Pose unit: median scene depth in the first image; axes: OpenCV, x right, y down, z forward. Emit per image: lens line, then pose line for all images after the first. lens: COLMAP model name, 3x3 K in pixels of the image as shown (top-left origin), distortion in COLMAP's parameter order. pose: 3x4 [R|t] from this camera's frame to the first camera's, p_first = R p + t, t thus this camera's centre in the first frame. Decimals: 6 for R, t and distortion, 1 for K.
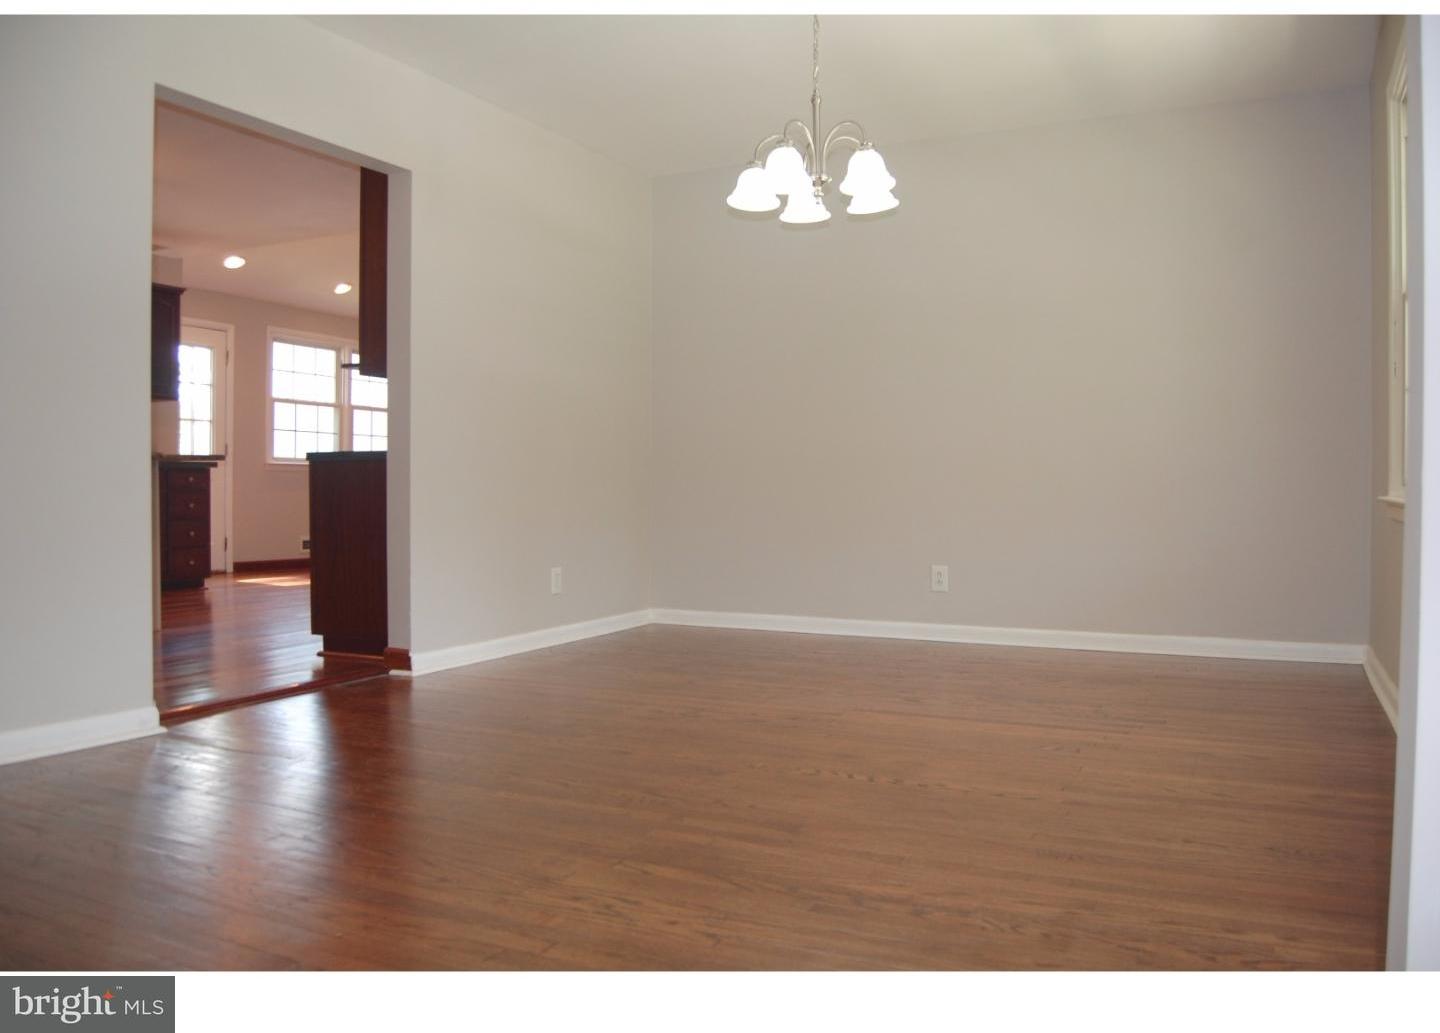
lens RADIAL K [[1133.3, 0, 720.0], [0, 1133.3, 516.5], [0, 0, 1]] dist [-0.079111, 0.001814]
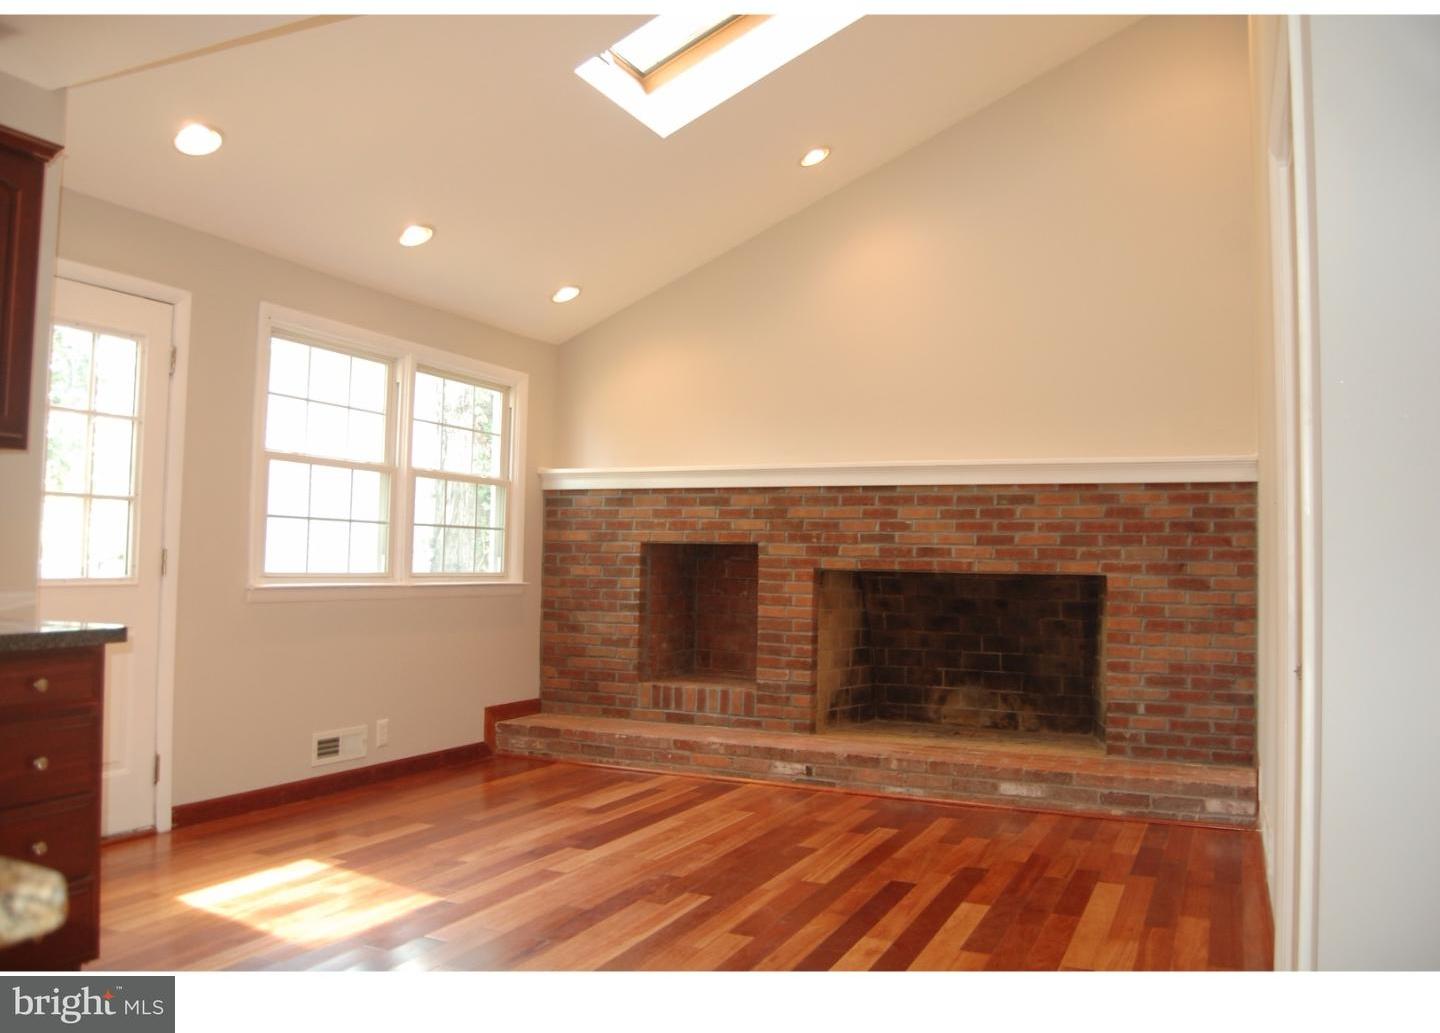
lens RADIAL K [[1133.3, 0, 720.0], [0, 1133.3, 516.5], [0, 0, 1]] dist [-0.079111, 0.001814]
pose [[0.999300, 0.014523, 0.034488, -0.219092], [-0.012416, 0.998088, -0.060541, -0.050639], [-0.035302, 0.060070, 0.997570, 0.509829]]
